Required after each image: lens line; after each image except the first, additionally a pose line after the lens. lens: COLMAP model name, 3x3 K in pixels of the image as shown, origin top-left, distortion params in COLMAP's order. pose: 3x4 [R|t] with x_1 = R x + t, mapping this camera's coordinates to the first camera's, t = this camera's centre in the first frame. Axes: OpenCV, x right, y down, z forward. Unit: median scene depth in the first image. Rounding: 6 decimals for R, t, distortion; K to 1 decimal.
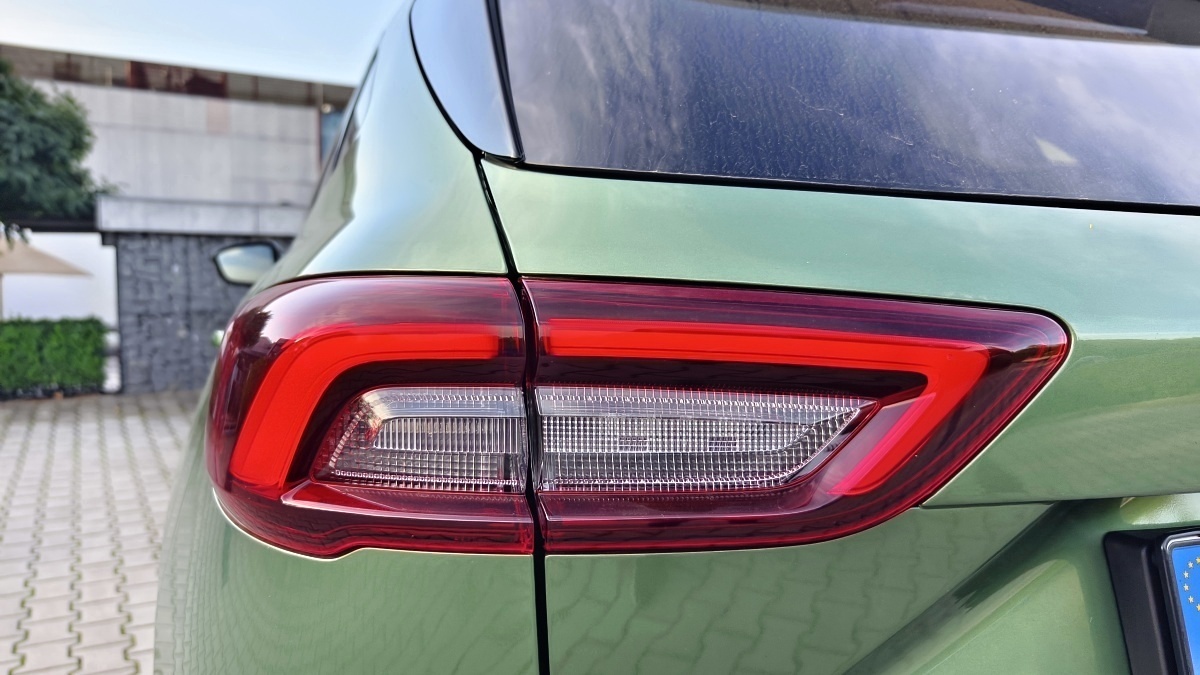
lens RADIAL K [[813.7, 0, 600.0], [0, 813.7, 337.5], [0, 0, 1]] dist [-0.000295, -0.005324]
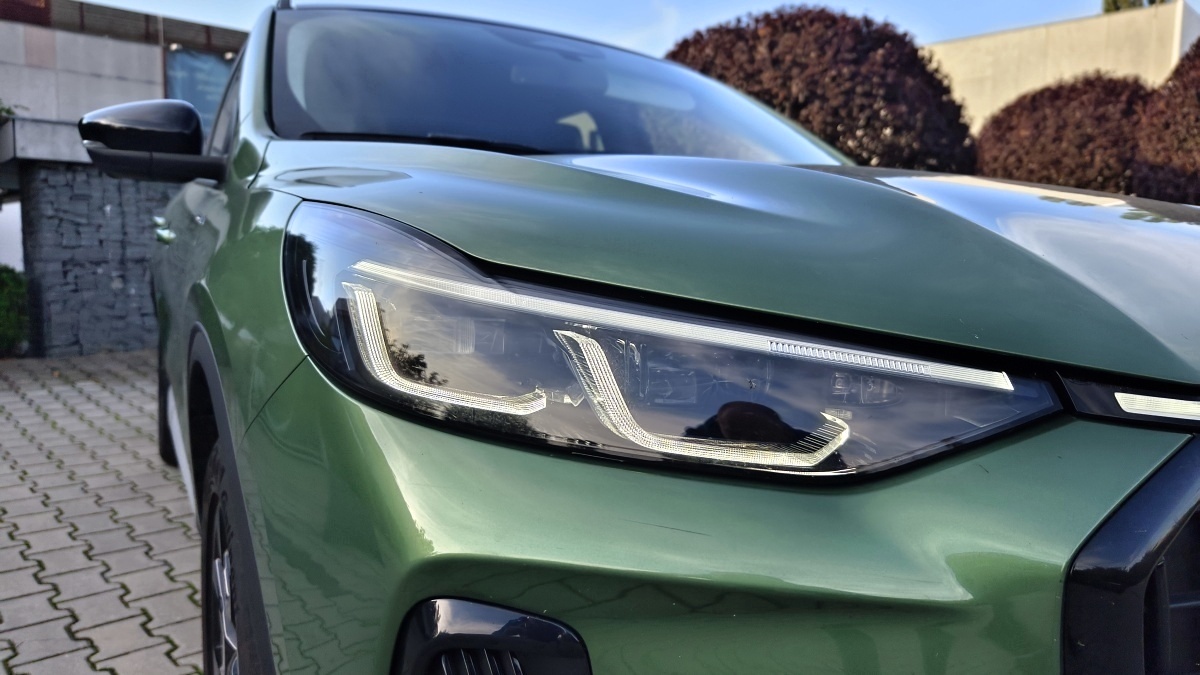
lens RADIAL K [[813.7, 0, 600.0], [0, 813.7, 337.5], [0, 0, 1]] dist [-0.000295, -0.005324]
pose [[0.980280, -0.008425, 0.197432, -0.189921], [0.000527, 0.999199, 0.040025, 0.016461], [-0.197611, -0.039132, 0.979499, 0.063204]]
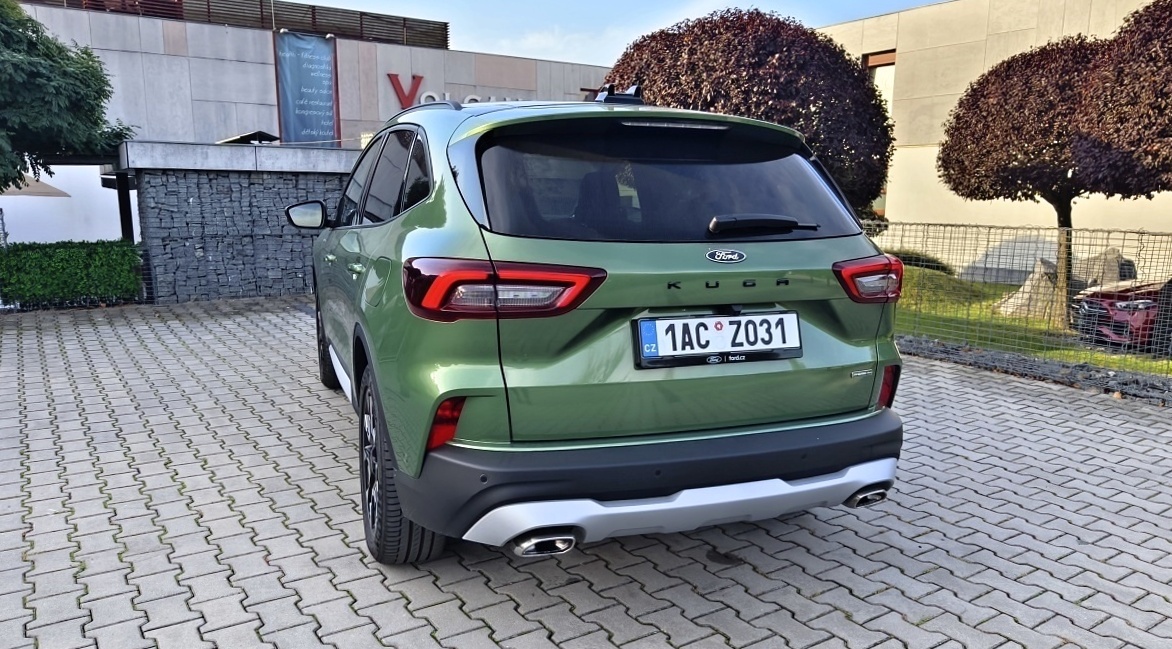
lens RADIAL K [[799.1, 0, 580.4], [0, 799.1, 348.0], [0, 0, 1]] dist [0.006705, -0.001227]
pose [[0.999347, -0.006542, 0.035538, 0.015716], [0.002206, 0.992686, 0.120705, -0.008568], [-0.036068, -0.120548, 0.992052, -0.237362]]
